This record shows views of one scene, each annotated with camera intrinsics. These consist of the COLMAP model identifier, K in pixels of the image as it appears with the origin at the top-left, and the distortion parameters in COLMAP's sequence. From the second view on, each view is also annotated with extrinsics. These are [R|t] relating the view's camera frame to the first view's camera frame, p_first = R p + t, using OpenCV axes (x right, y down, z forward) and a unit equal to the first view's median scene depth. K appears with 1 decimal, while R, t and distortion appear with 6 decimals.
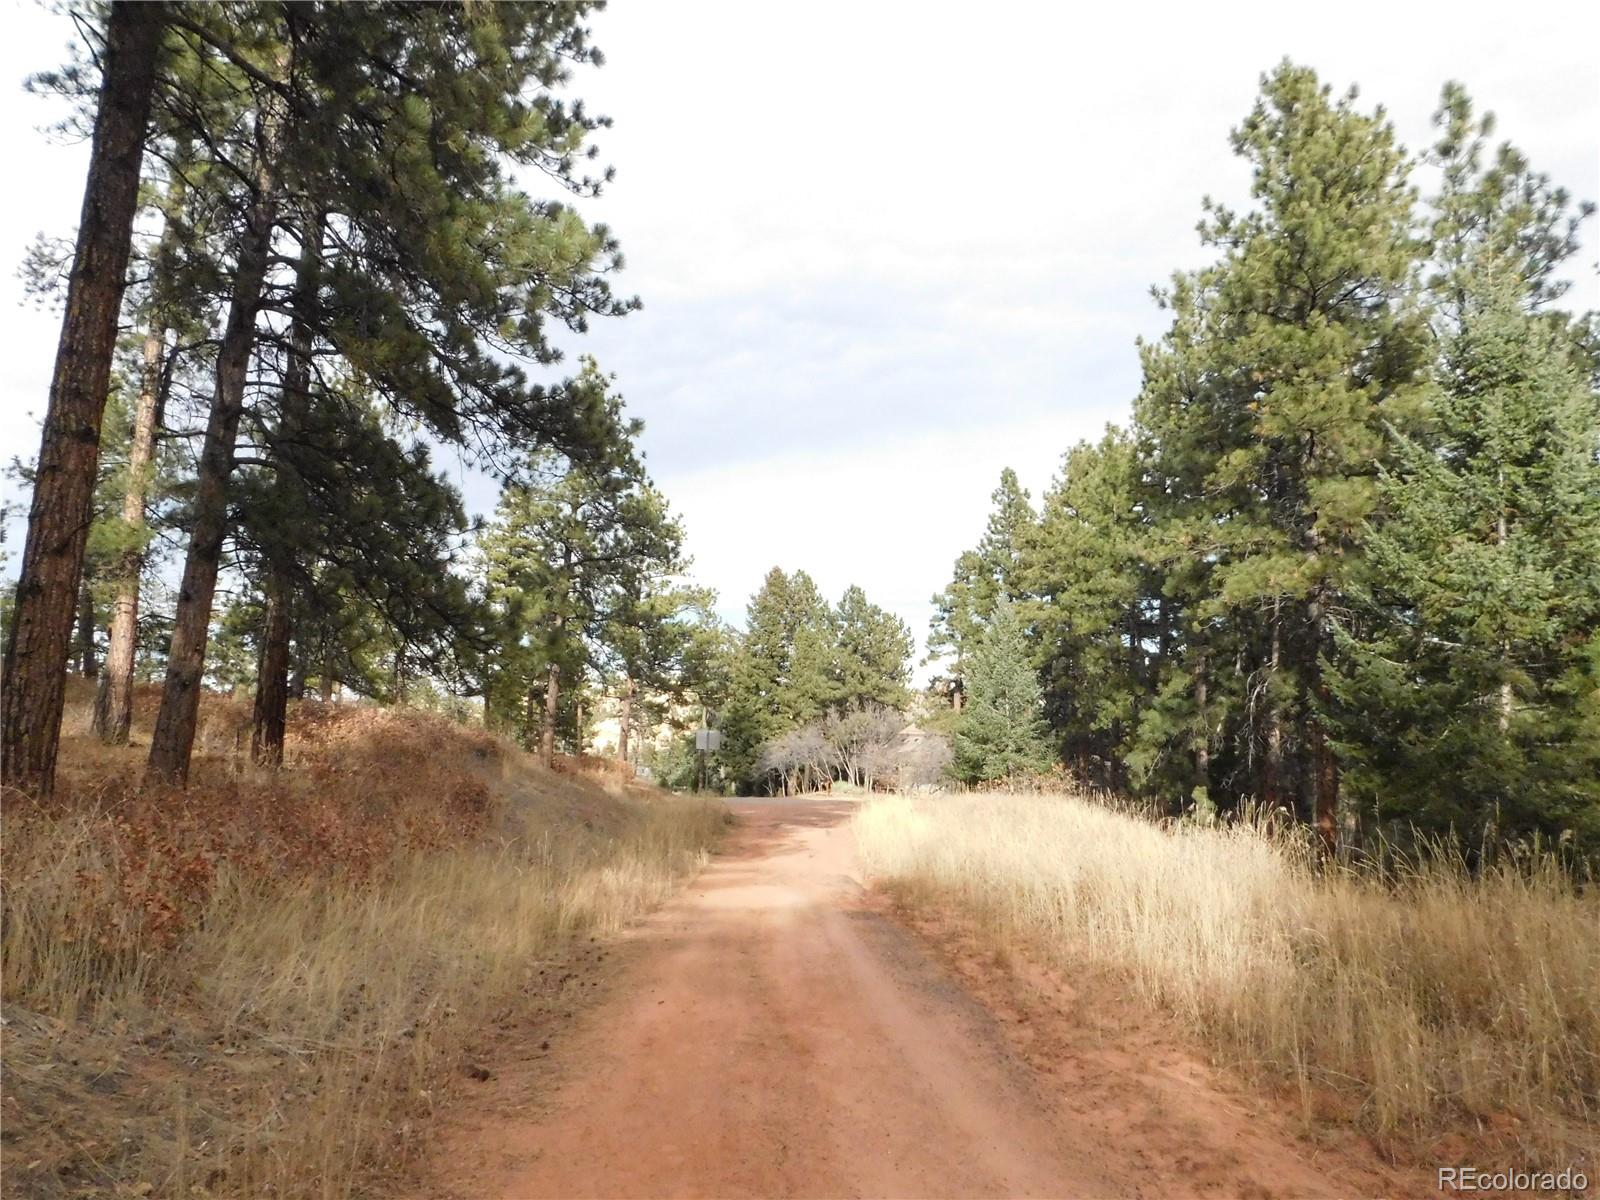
lens RADIAL K [[1064.8, 0, 795.7], [0, 1064.8, 601.8], [0, 0, 1]] dist [-0.060892, 0.049554]
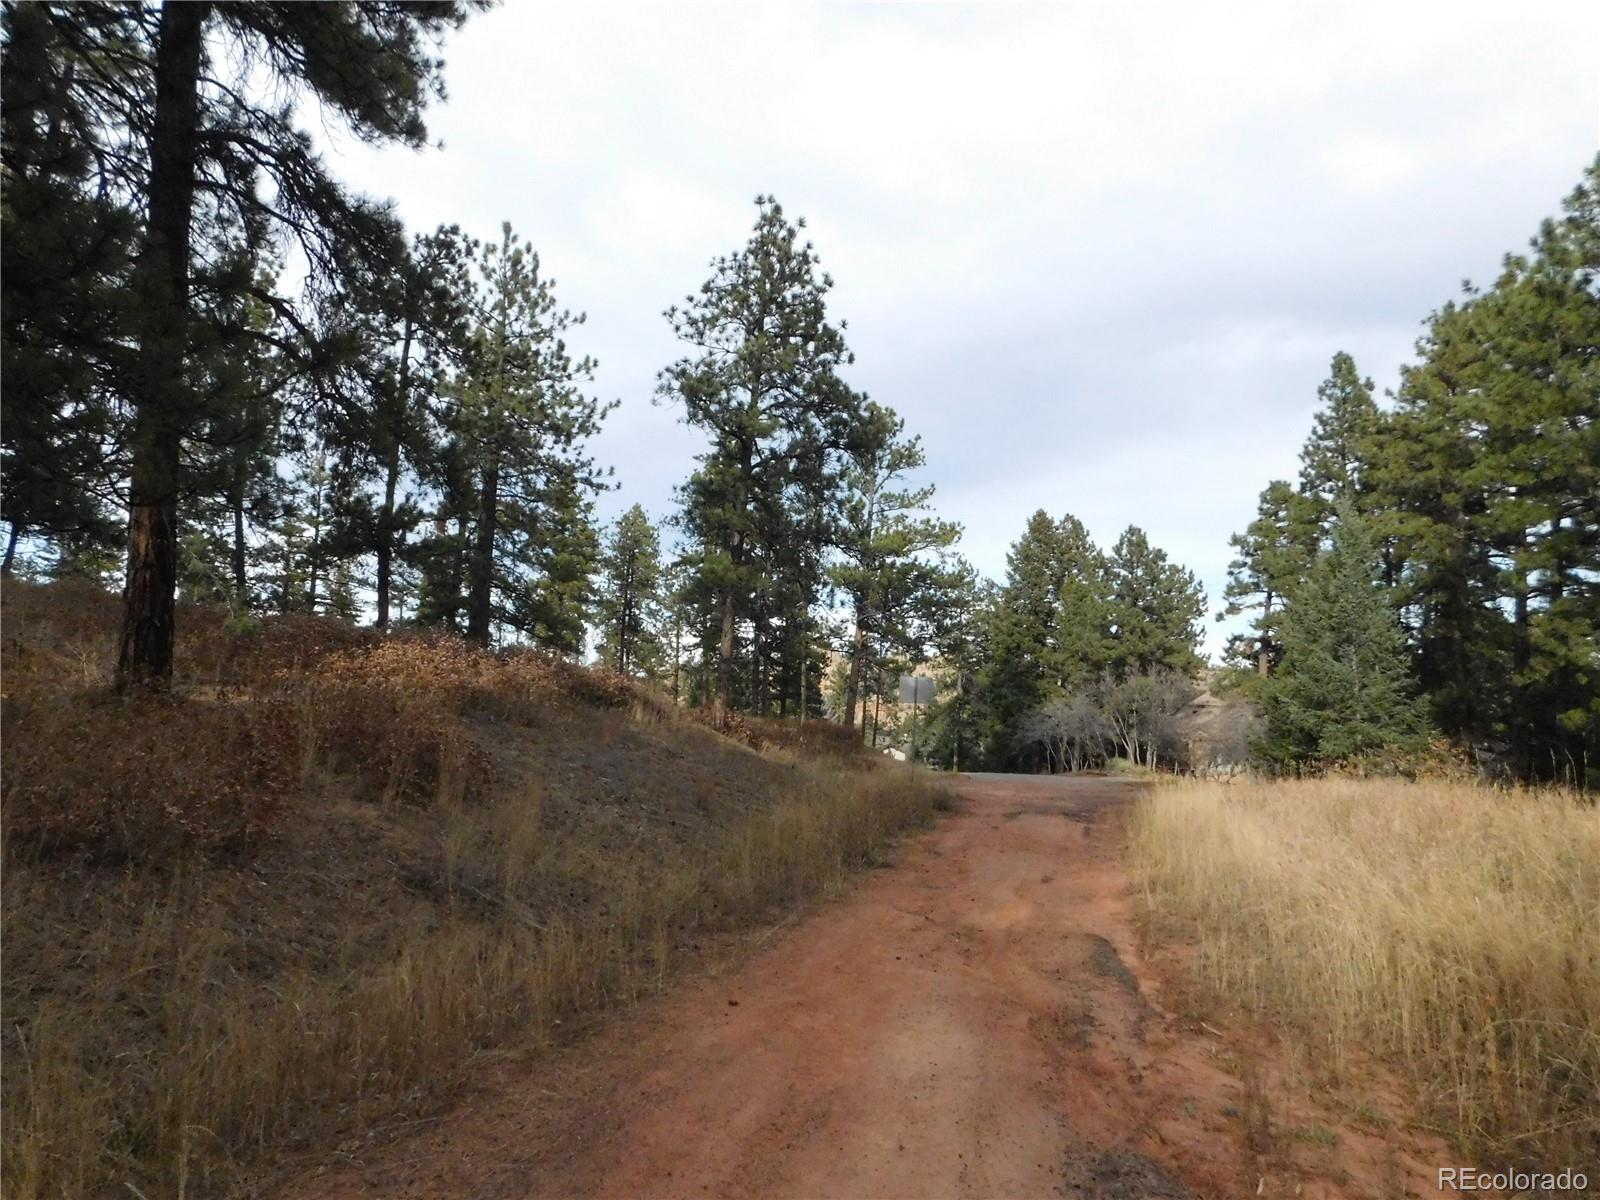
lens RADIAL K [[1064.8, 0, 804.0], [0, 1064.8, 607.3], [0, 0, 1]] dist [-0.060892, 0.049554]
pose [[0.969239, -0.004816, -0.246075, 0.008394], [0.012124, 0.999529, 0.028194, 0.022496], [0.245823, -0.030310, 0.968841, 0.126534]]
